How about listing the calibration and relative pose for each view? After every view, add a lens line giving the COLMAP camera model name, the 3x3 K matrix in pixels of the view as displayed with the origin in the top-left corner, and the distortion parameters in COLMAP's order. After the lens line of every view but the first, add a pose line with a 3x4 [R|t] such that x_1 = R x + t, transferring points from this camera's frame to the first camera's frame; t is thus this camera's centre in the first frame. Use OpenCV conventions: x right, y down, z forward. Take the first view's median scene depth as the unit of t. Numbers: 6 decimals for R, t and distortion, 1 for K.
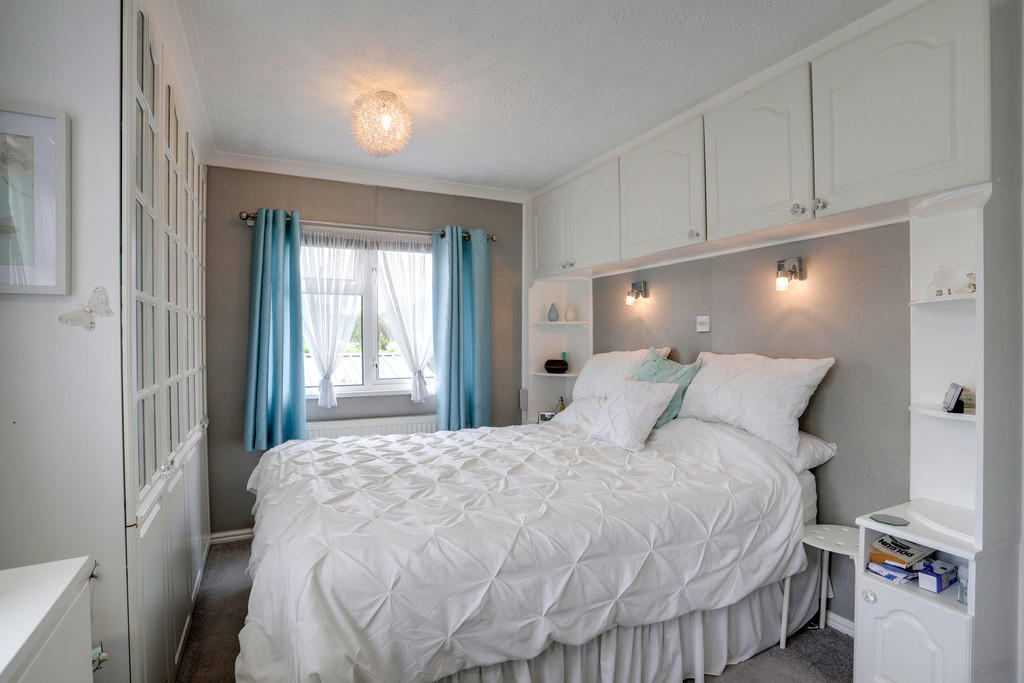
lens RADIAL K [[525.9, 0, 512.0], [0, 525.9, 341.5], [0, 0, 1]] dist [-0.067279, 0.000136]
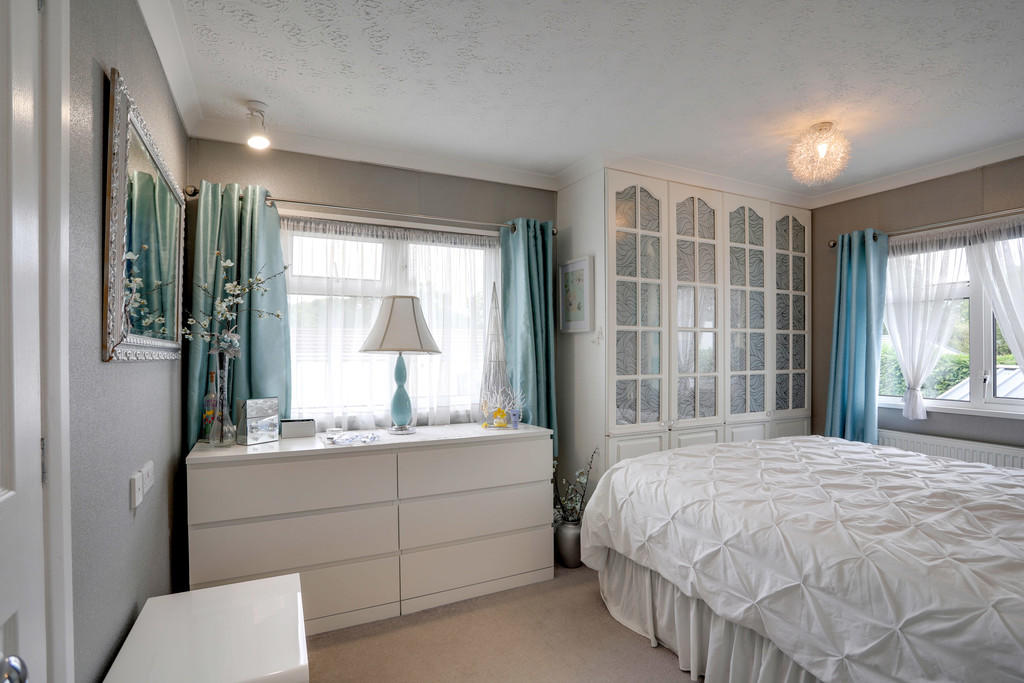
lens RADIAL K [[519.9, 0, 514.2], [0, 519.9, 348.5], [0, 0, 1]] dist [0.039616, 0.000531]
pose [[-0.002906, 0.003502, -0.999990, 0.933695], [-0.002079, 0.999992, 0.003508, -0.011054], [0.999994, 0.002089, -0.002899, 0.378789]]
